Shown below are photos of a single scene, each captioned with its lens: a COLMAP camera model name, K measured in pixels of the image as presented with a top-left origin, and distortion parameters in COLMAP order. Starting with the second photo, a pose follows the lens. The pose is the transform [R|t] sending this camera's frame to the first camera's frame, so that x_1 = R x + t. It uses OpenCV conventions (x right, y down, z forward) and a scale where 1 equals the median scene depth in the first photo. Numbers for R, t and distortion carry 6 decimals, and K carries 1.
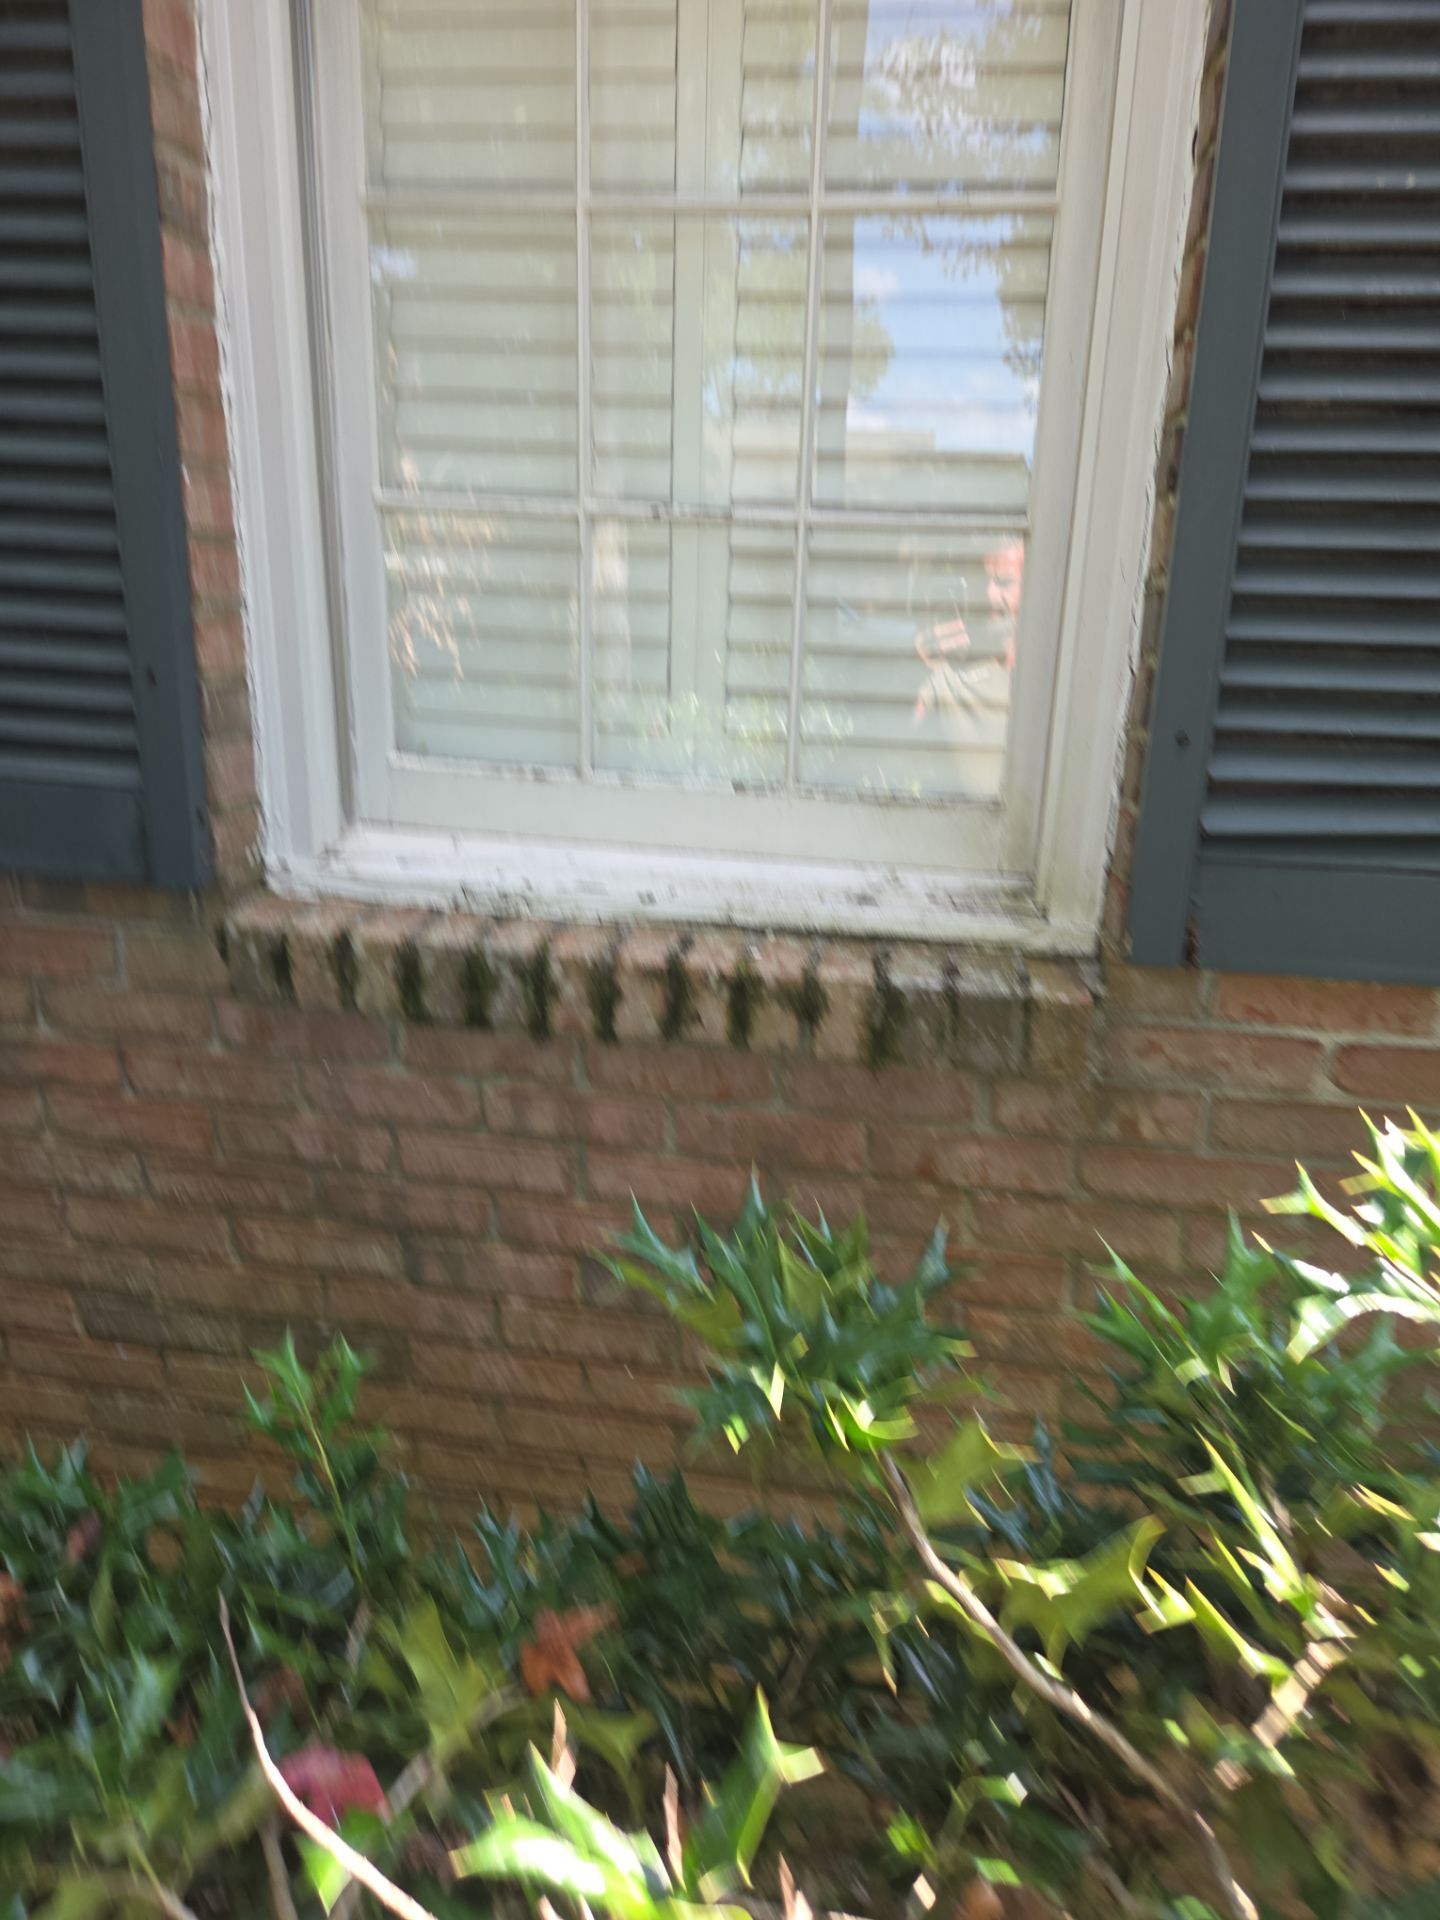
lens RADIAL K [[1205.3, 0, 724.1], [0, 1205.3, 966.9], [0, 0, 1]] dist [0.026500, -0.002958]
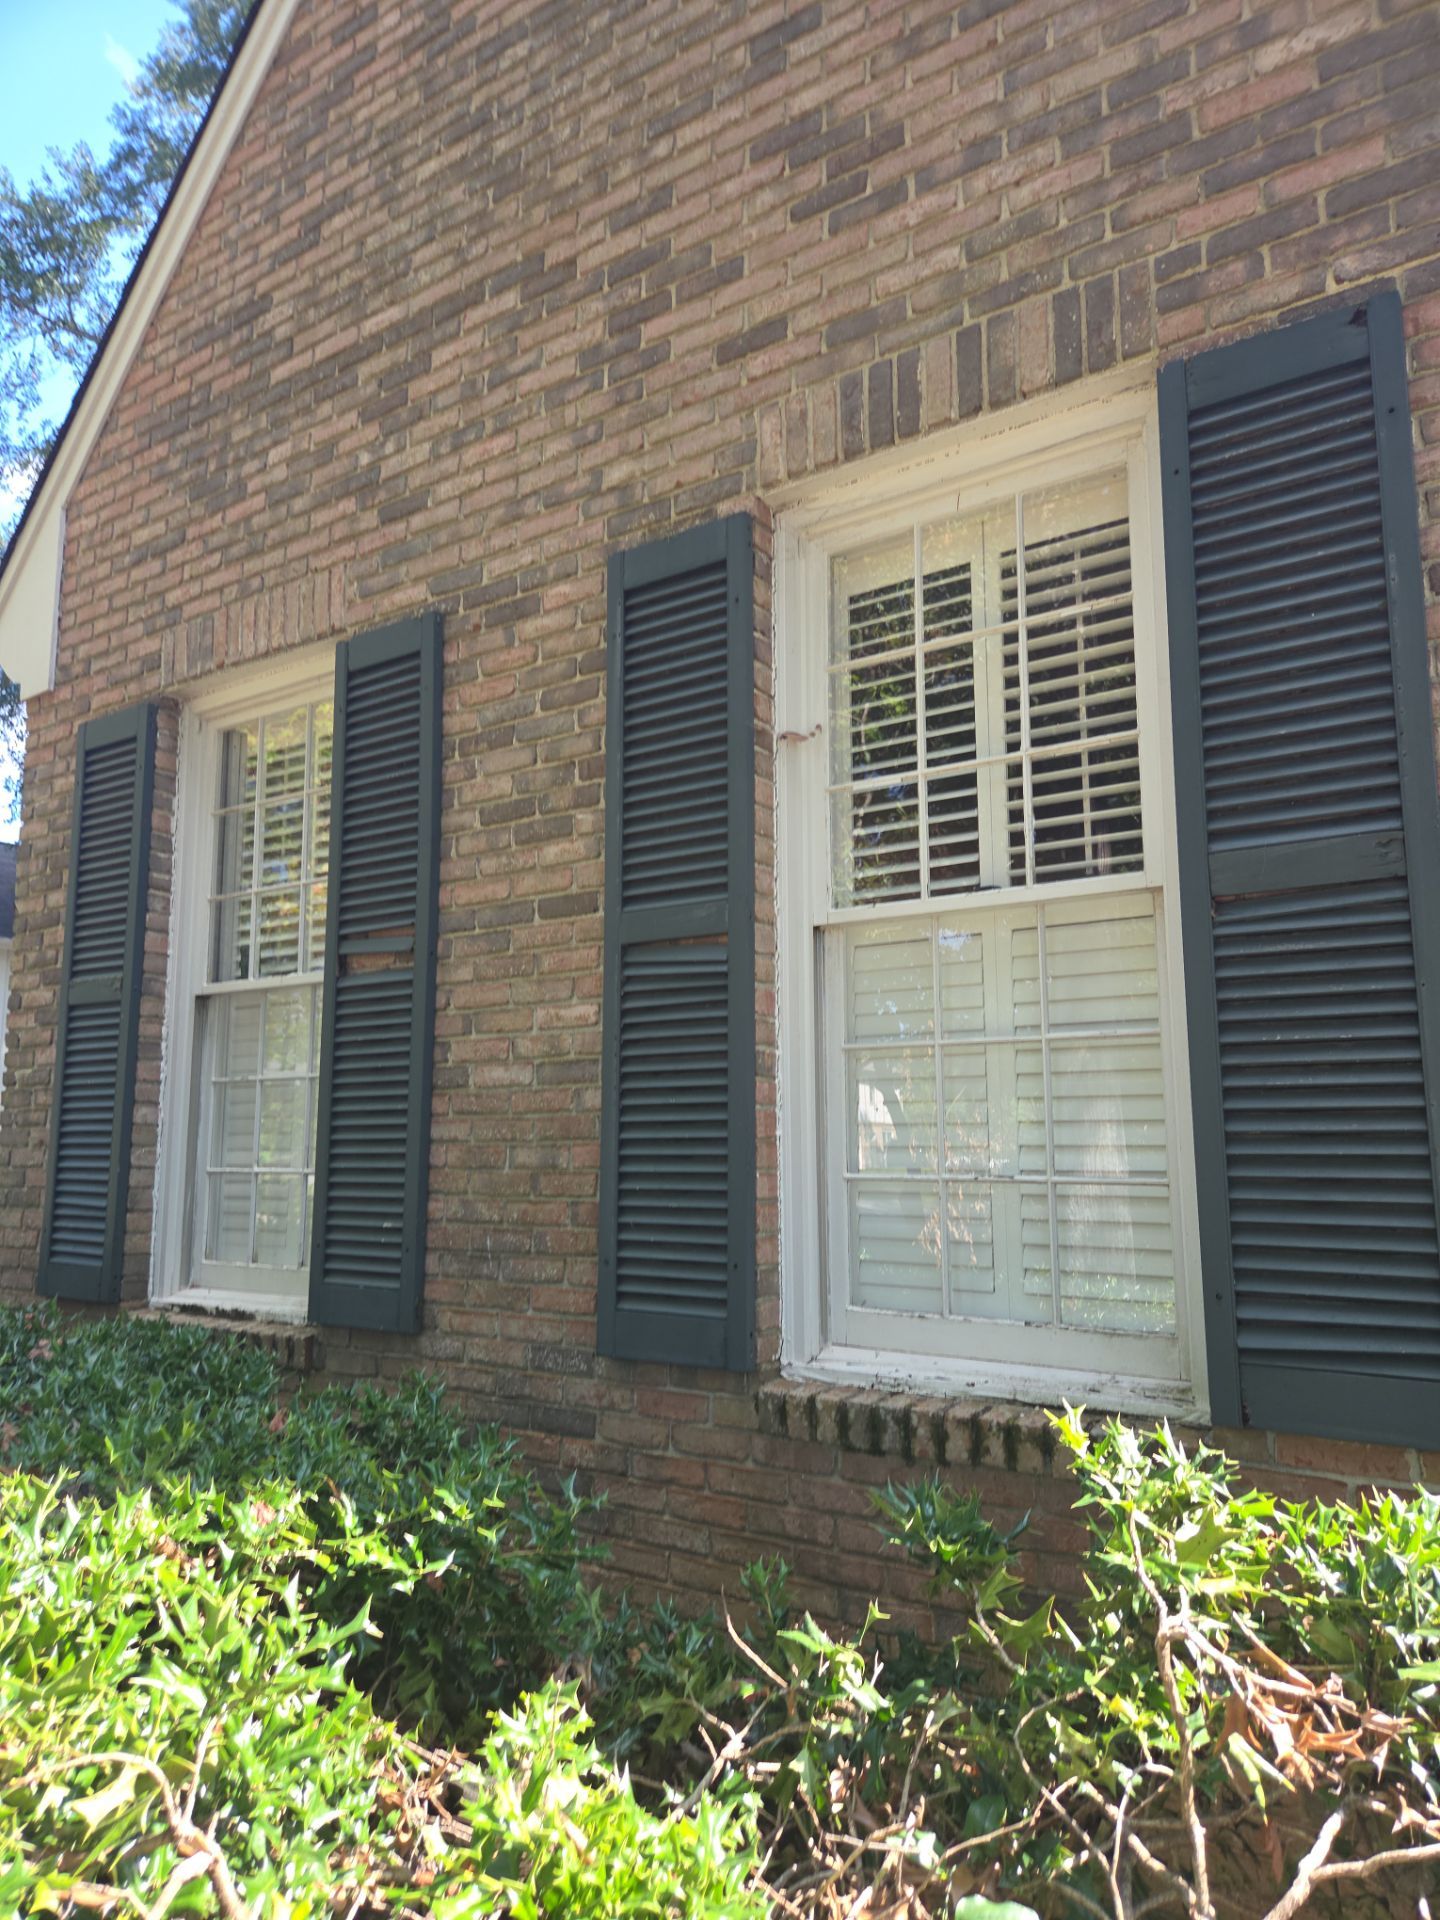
lens RADIAL K [[1393.9, 0, 722.7], [0, 1393.9, 959.1], [0, 0, 1]] dist [0.044860, -0.002068]
pose [[0.896987, -0.104888, -0.429432, 0.589839], [-0.089763, 0.907988, -0.409269, 0.264676], [0.432847, 0.405656, 0.805038, -1.148766]]
